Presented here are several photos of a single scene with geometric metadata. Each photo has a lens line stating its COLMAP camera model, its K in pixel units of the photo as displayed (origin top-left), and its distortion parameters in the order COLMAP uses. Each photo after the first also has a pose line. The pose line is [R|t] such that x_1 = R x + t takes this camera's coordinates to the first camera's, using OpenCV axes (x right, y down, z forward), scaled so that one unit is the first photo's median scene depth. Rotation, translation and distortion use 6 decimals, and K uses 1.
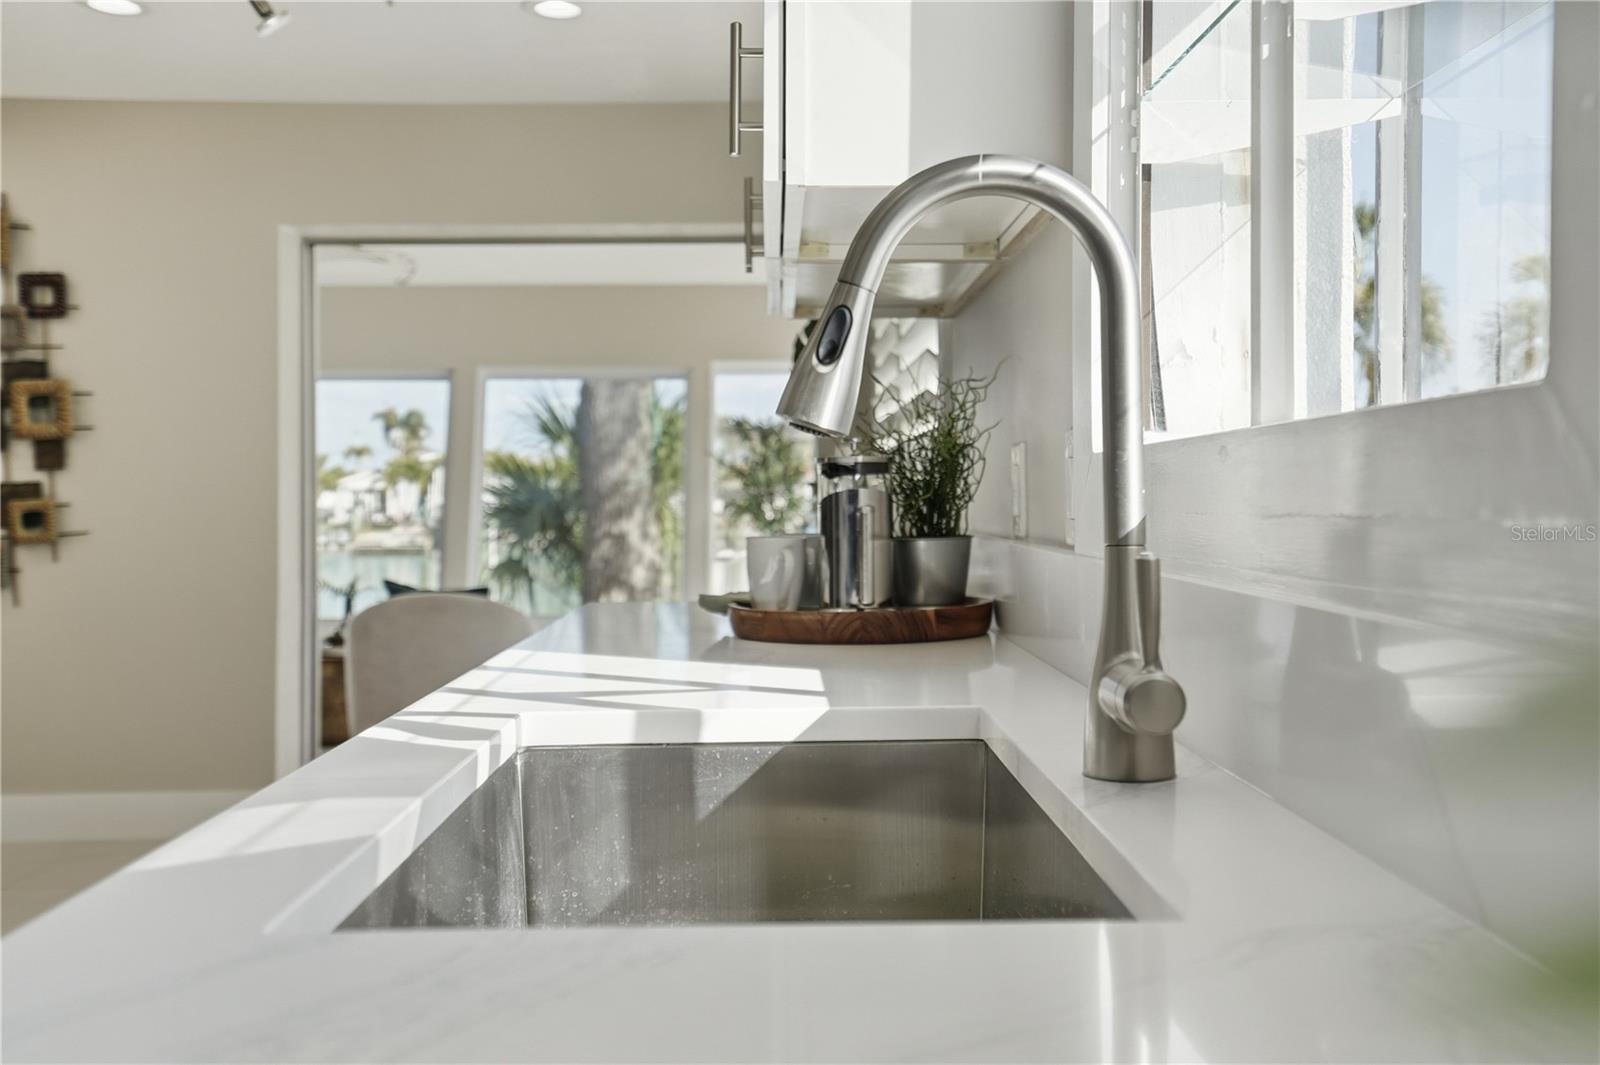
lens RADIAL K [[1552.6, 0, 799.6], [0, 1552.6, 529.7], [0, 0, 1]] dist [0.069383, 0.000000]
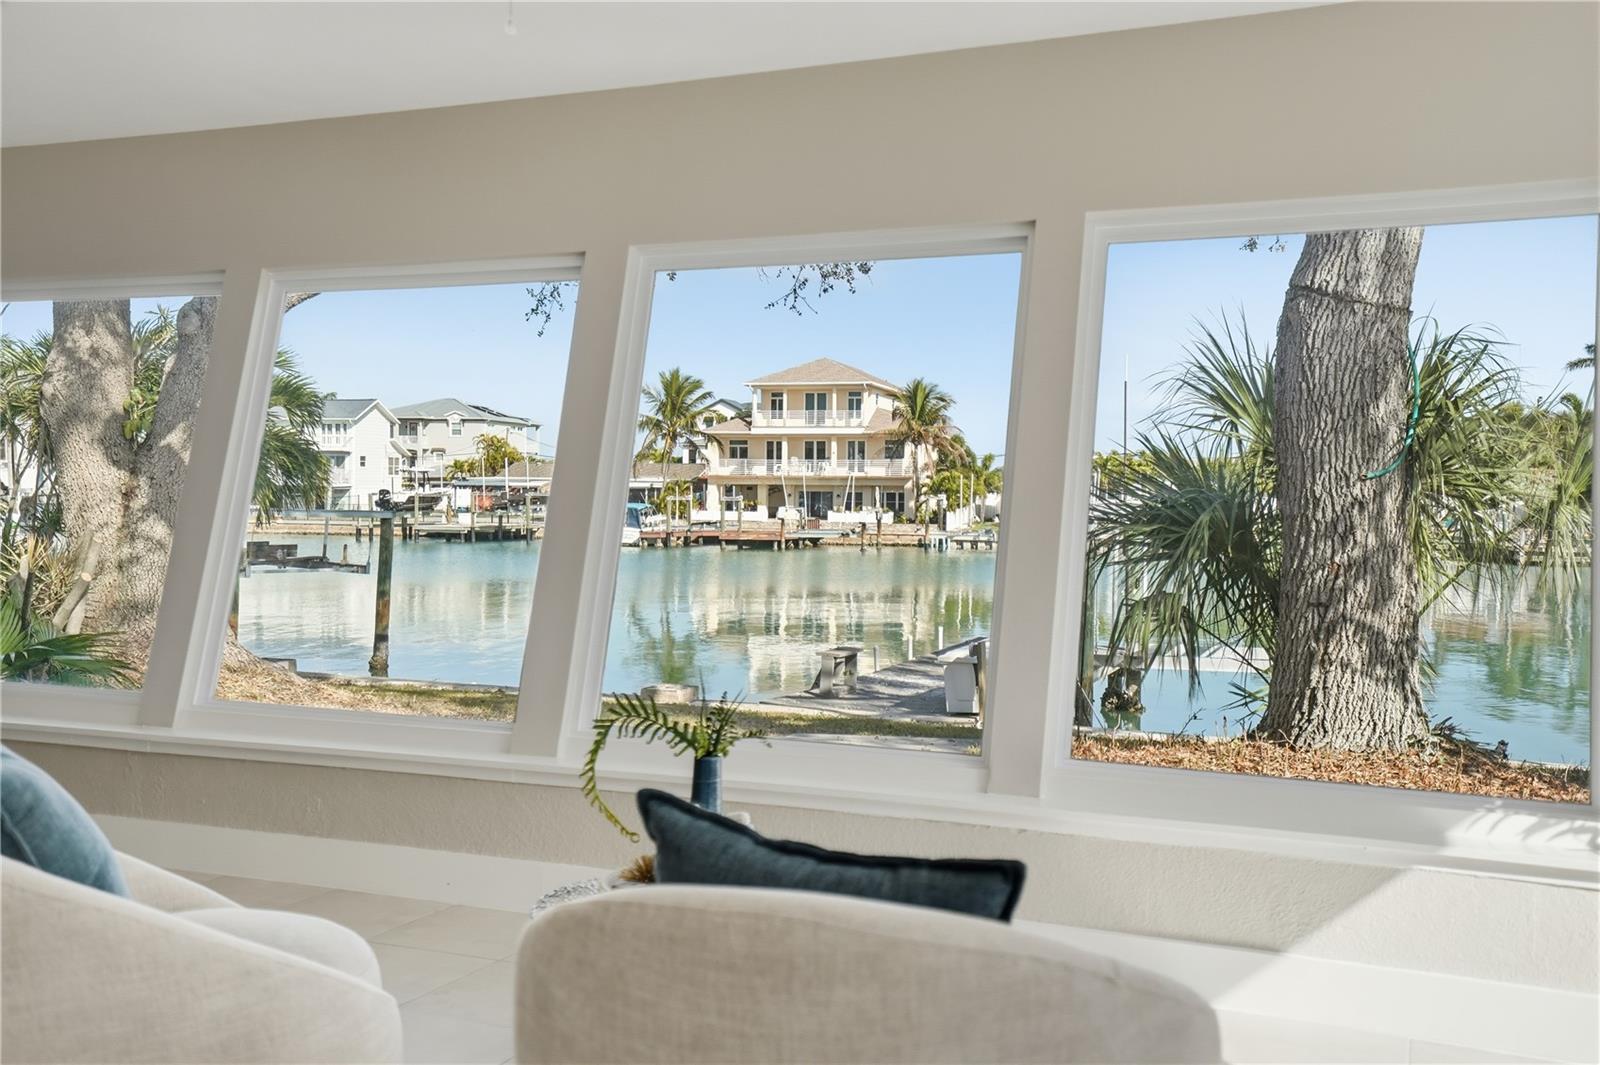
lens RADIAL K [[1552.6, 0, 797.0], [0, 1552.6, 534.2], [0, 0, 1]] dist [0.069383, 0.000000]
pose [[0.909859, 0.022515, -0.414307, -0.062376], [-0.019913, 0.999746, 0.010598, -0.014774], [0.414440, -0.001393, 0.910075, 0.399649]]
